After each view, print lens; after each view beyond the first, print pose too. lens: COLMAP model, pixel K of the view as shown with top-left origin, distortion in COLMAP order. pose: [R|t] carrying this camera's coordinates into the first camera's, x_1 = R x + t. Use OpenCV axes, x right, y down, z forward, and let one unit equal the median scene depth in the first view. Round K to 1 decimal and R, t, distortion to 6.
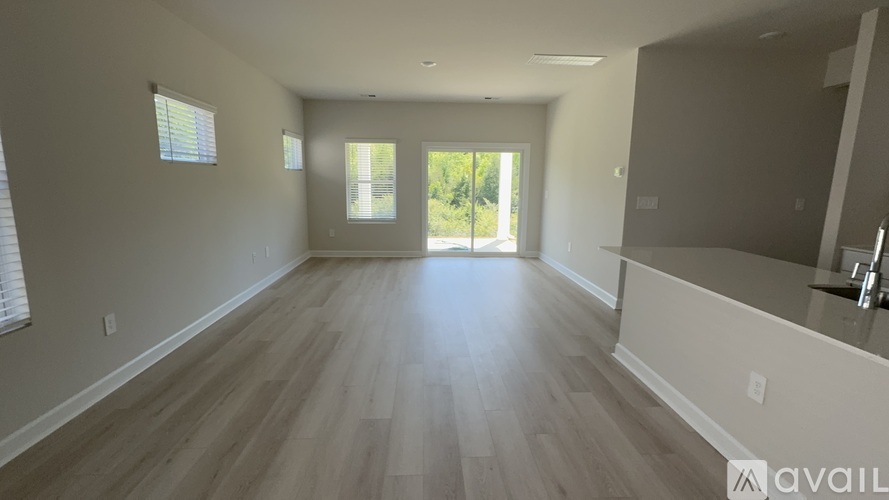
lens RADIAL K [[405.3, 0, 439.3], [0, 405.3, 251.2], [0, 0, 1]] dist [-0.015618, 0.000039]
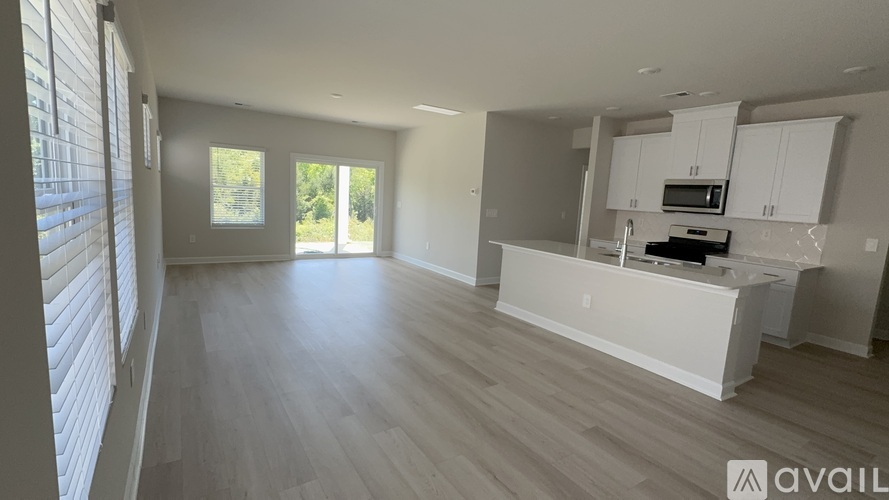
lens RADIAL K [[405.3, 0, 444.6], [0, 405.3, 249.3], [0, 0, 1]] dist [-0.015618, 0.000039]
pose [[0.856401, -0.030634, 0.515402, -0.251503], [0.041156, 0.999112, -0.009002, 0.013123], [-0.514668, 0.028921, 0.856901, -0.122648]]
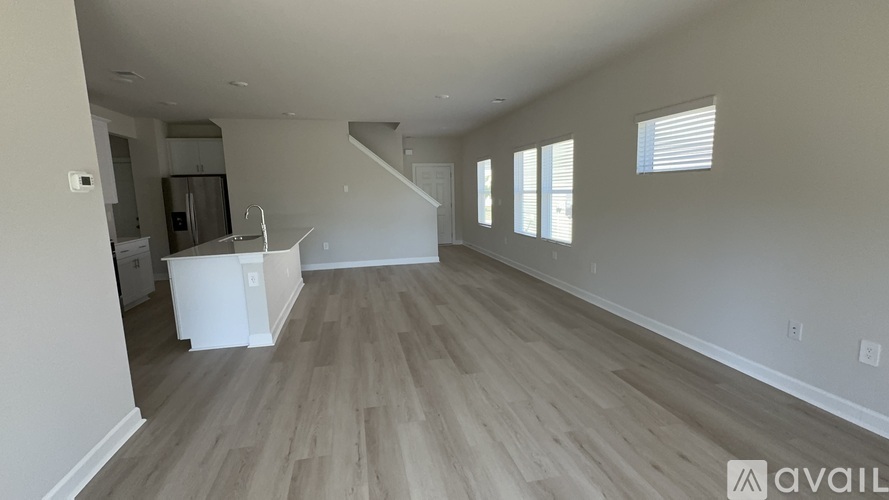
lens RADIAL K [[405.3, 0, 442.5], [0, 405.3, 252.1], [0, 0, 1]] dist [-0.015618, 0.000039]
pose [[-0.983033, 0.042652, -0.178400, 0.068281], [-0.015548, 0.949713, 0.312734, -0.168266], [0.182767, 0.310202, -0.932937, 0.953900]]
